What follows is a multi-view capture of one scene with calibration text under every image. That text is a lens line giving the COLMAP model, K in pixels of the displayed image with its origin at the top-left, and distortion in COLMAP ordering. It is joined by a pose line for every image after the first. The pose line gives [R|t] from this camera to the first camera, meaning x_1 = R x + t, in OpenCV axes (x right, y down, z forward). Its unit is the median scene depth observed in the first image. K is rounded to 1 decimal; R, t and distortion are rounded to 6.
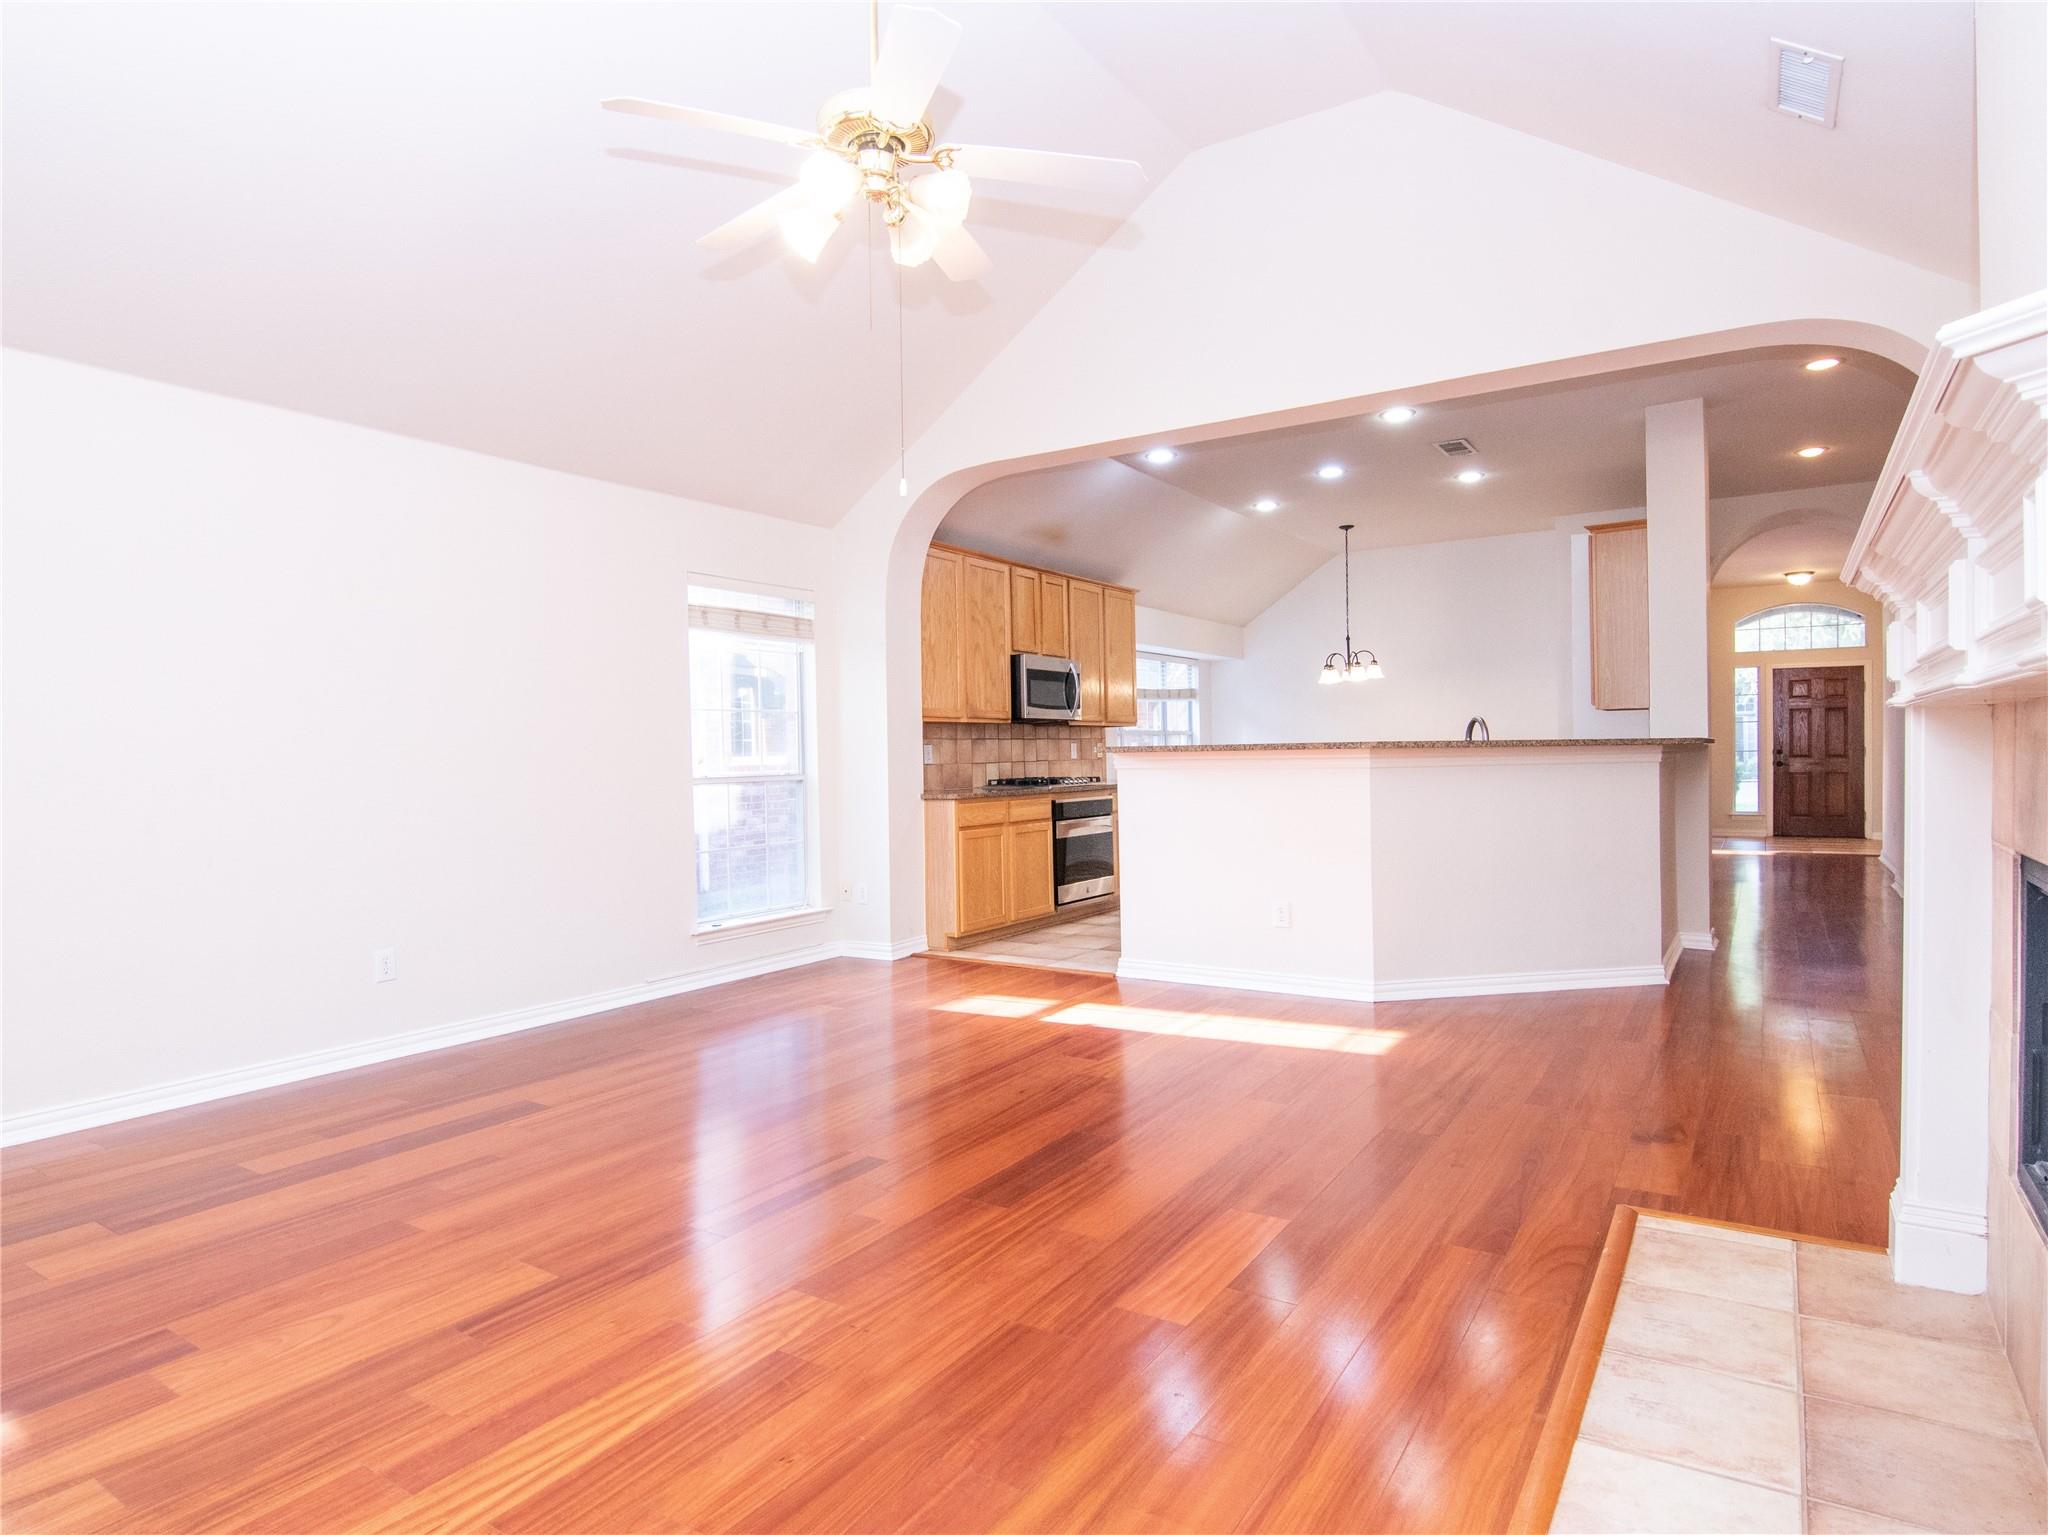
lens RADIAL K [[1162.8, 0, 1022.5], [0, 1162.8, 769.2], [0, 0, 1]] dist [0.005429, -0.029199]
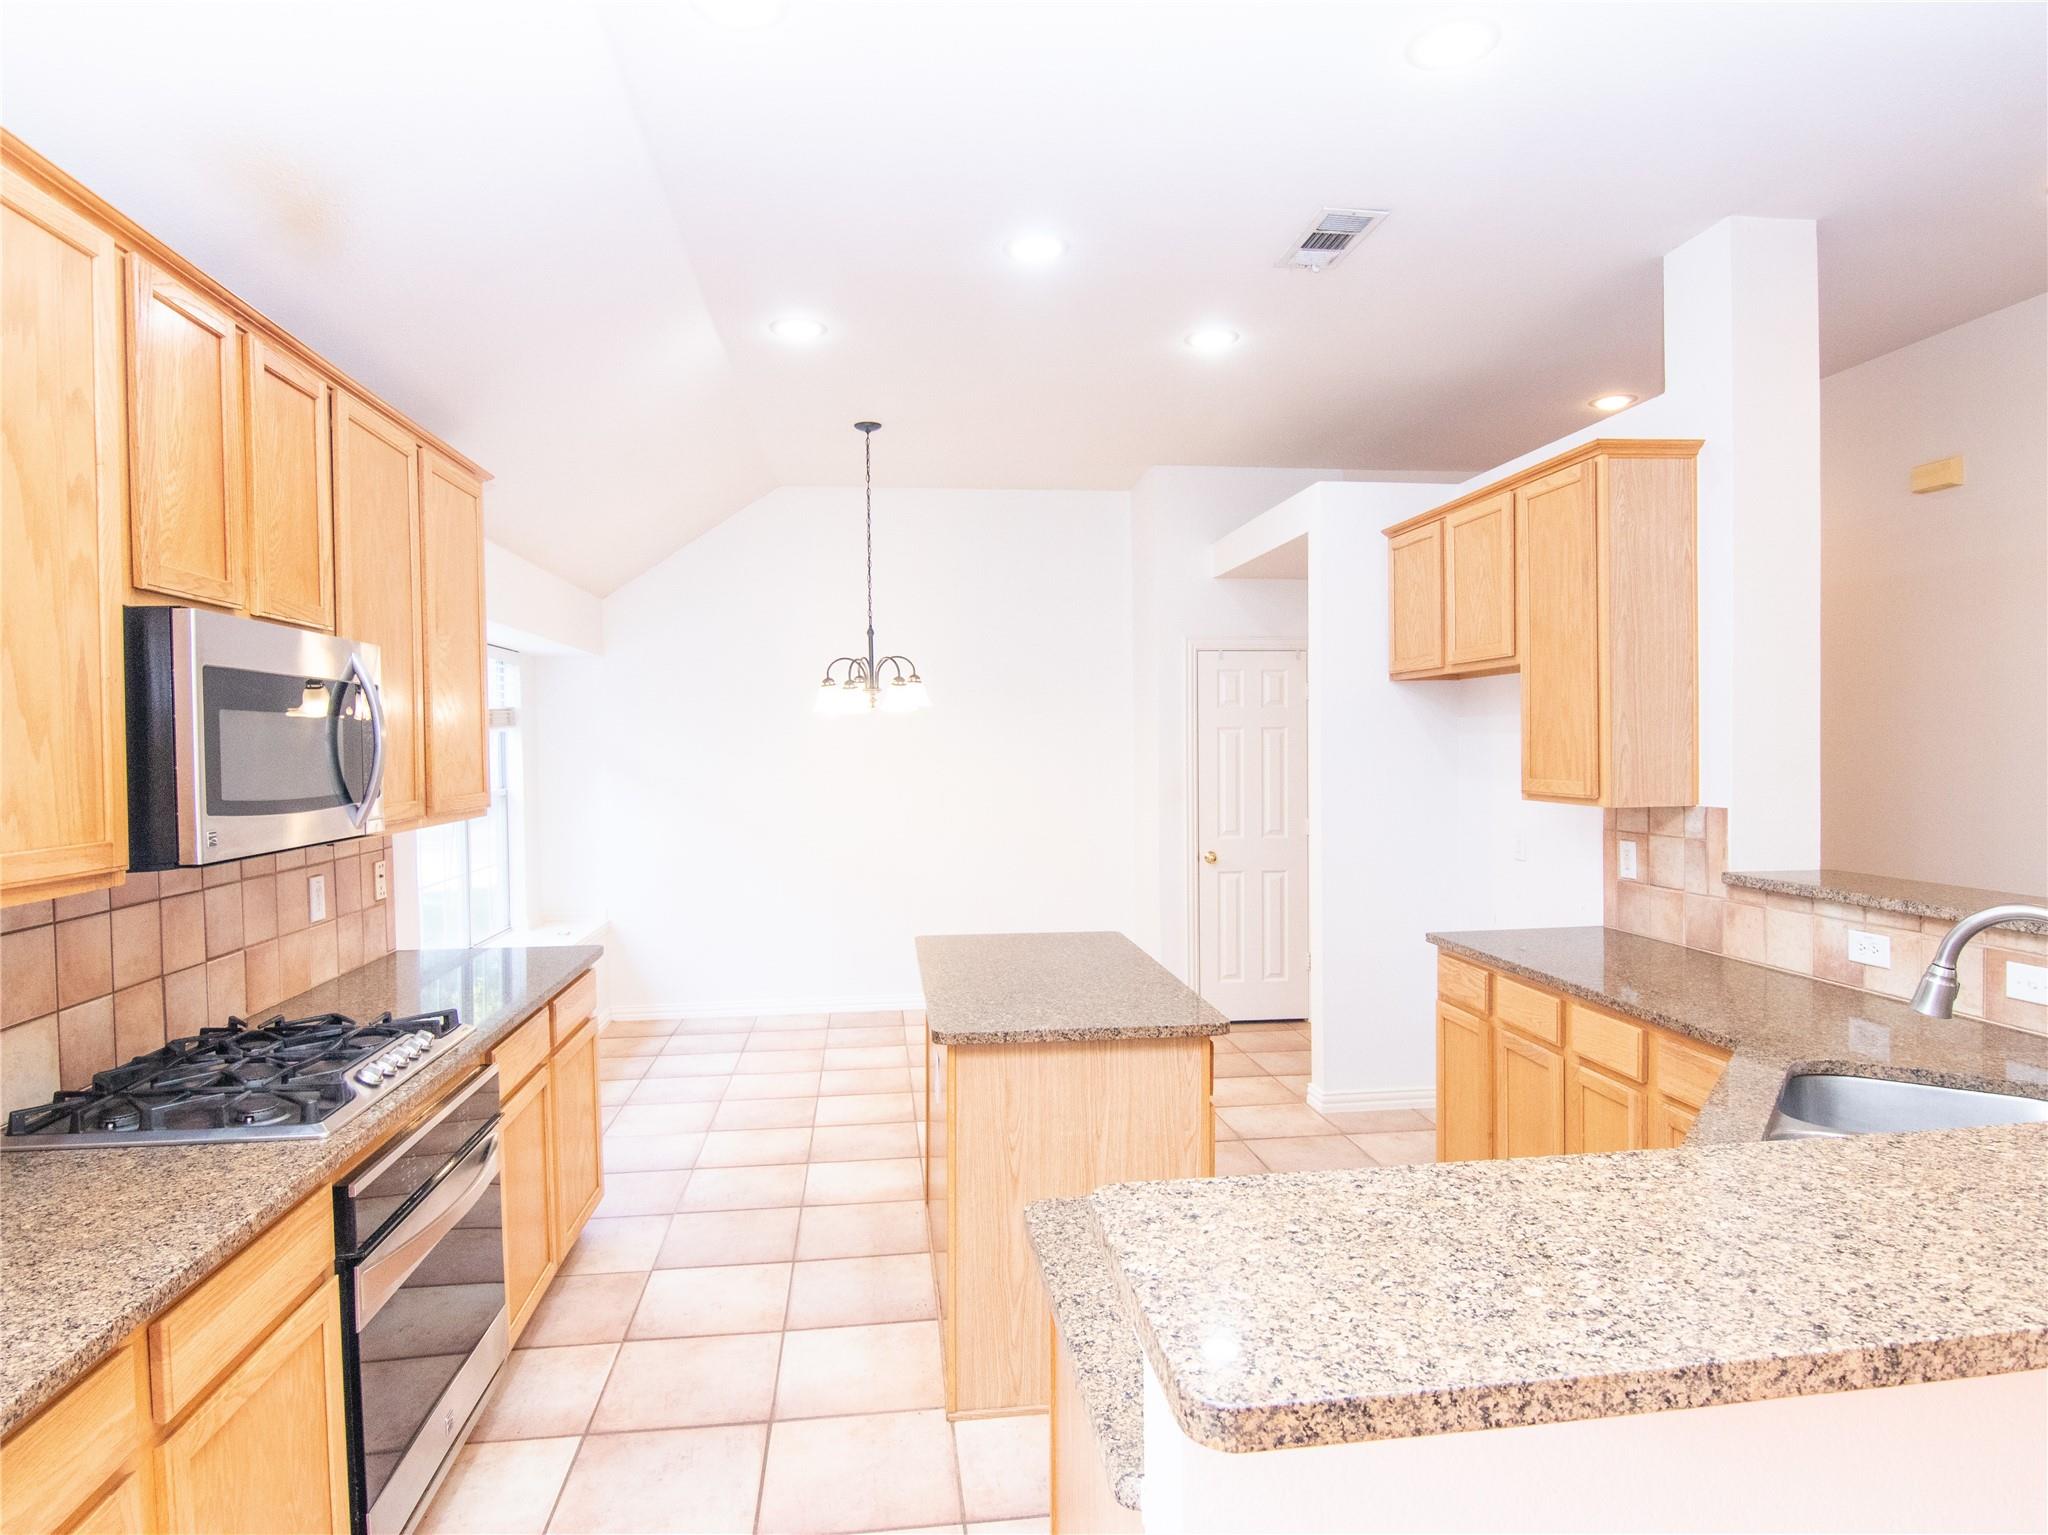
lens RADIAL K [[1170.1, 0, 1024.0], [0, 1170.1, 767.5], [0, 0, 1]] dist [0.003256, -0.029663]
pose [[0.764991, -0.006288, 0.644011, -0.022646], [0.007034, 0.999974, 0.001409, -0.063823], [-0.644003, 0.003452, 0.765015, 0.694542]]
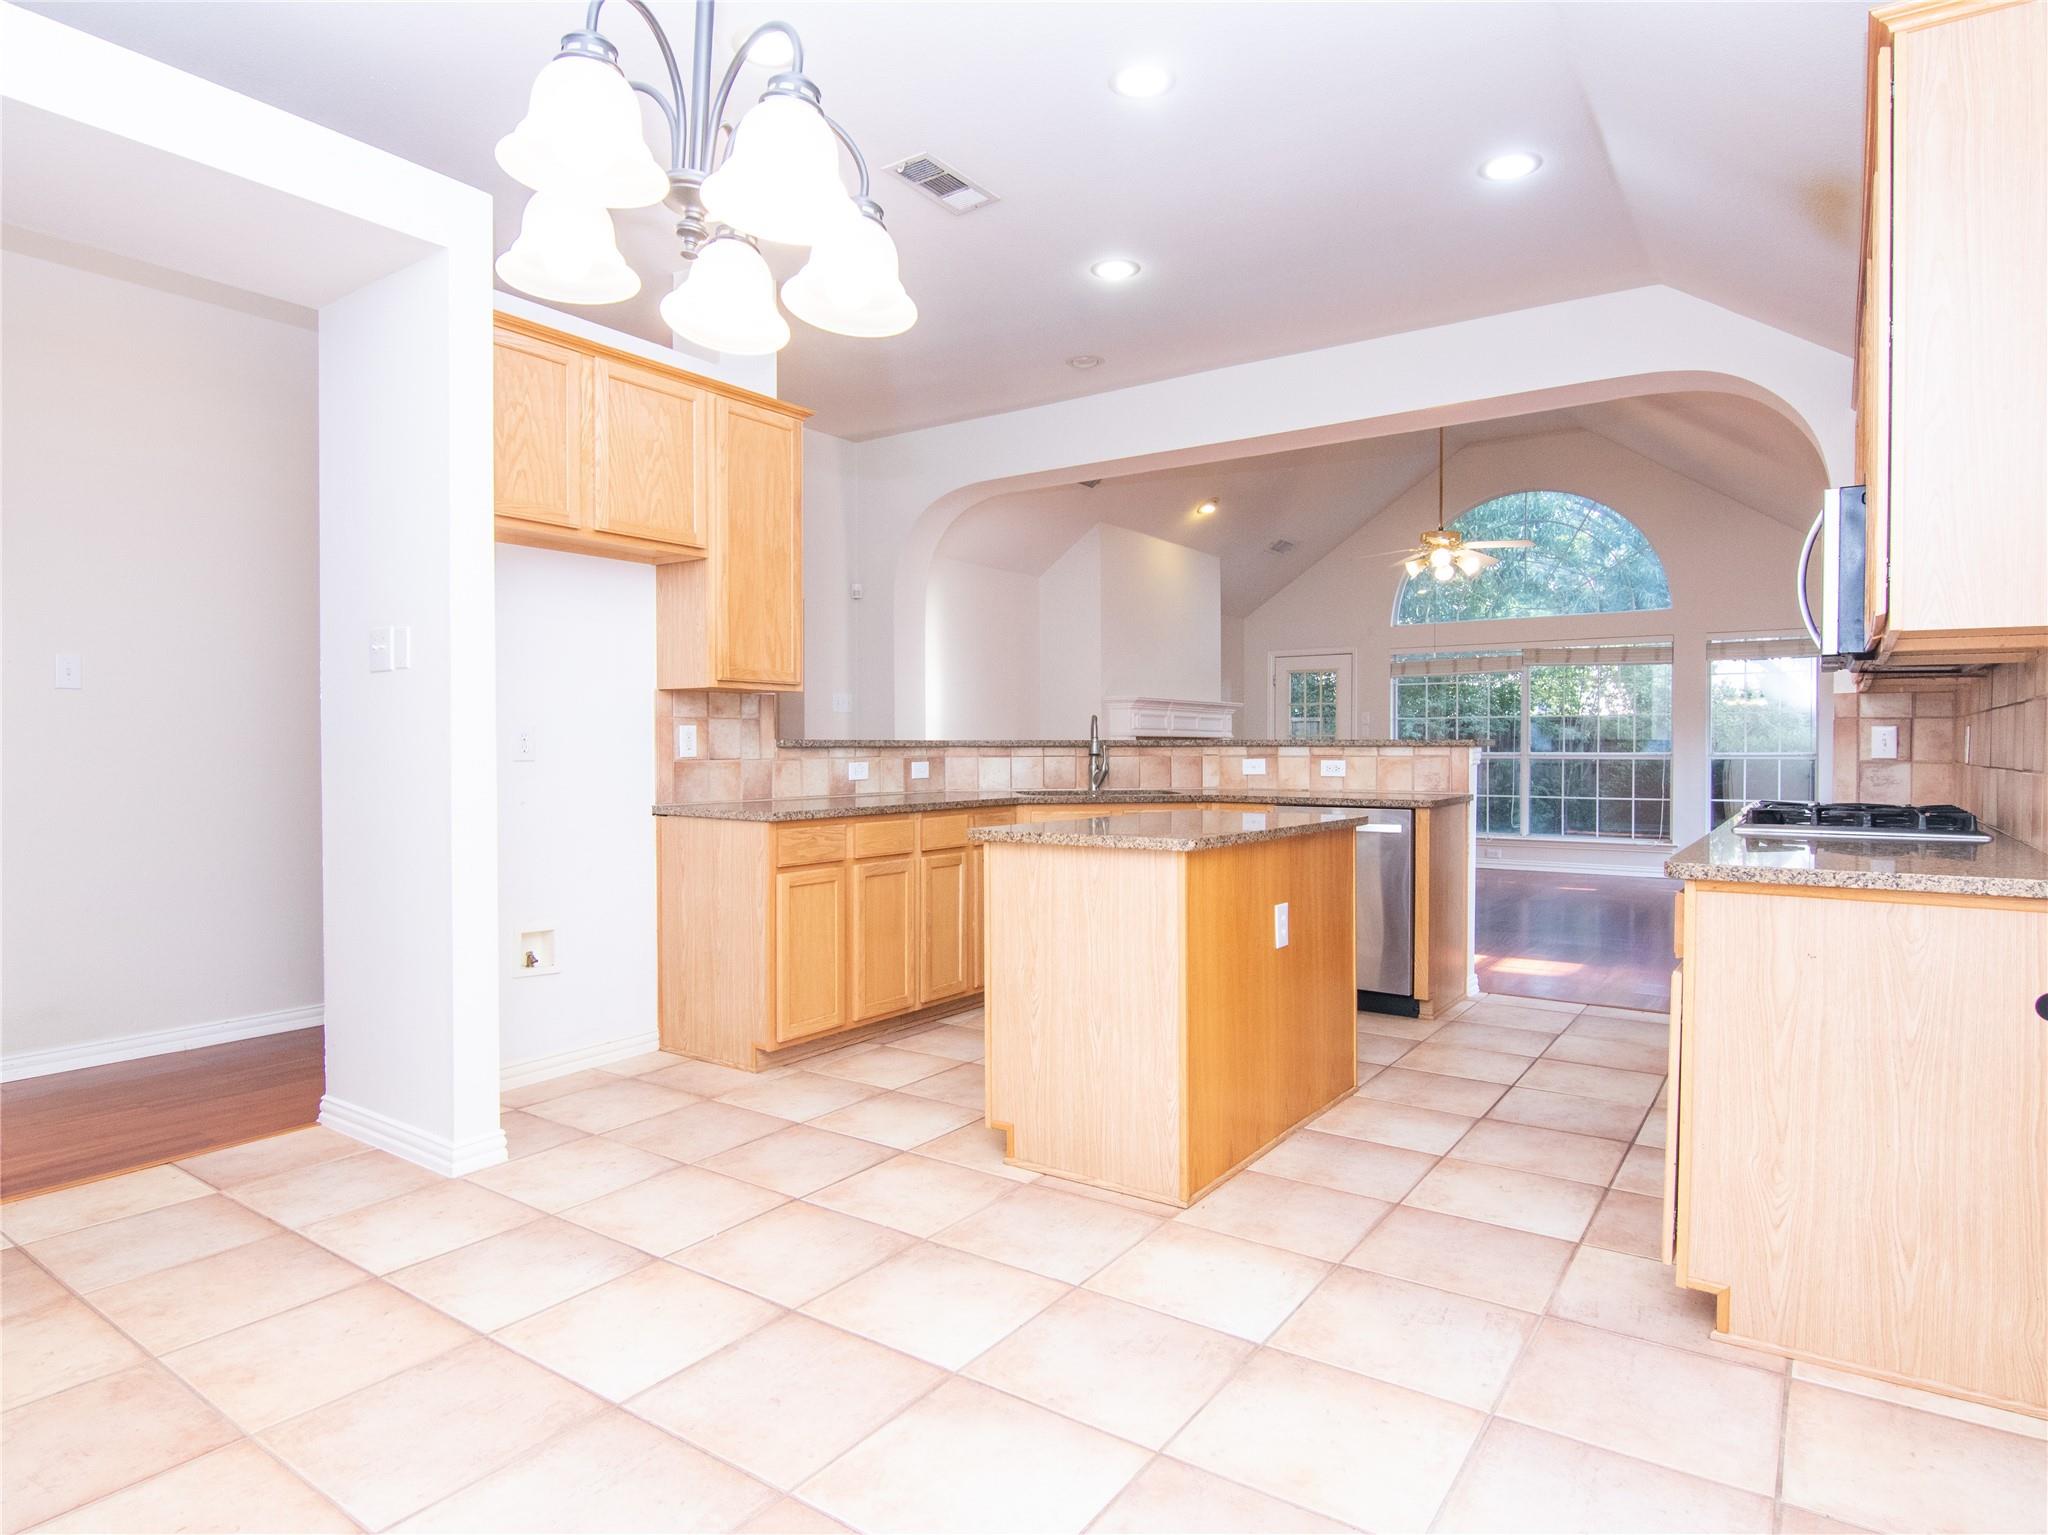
lens RADIAL K [[1162.8, 0, 1022.5], [0, 1162.8, 769.2], [0, 0, 1]] dist [0.005429, -0.029199]
pose [[-0.999063, 0.014584, 0.040757, 0.305760], [0.015953, 0.999312, 0.033485, -0.024899], [-0.040241, 0.034104, -0.998608, 1.478372]]
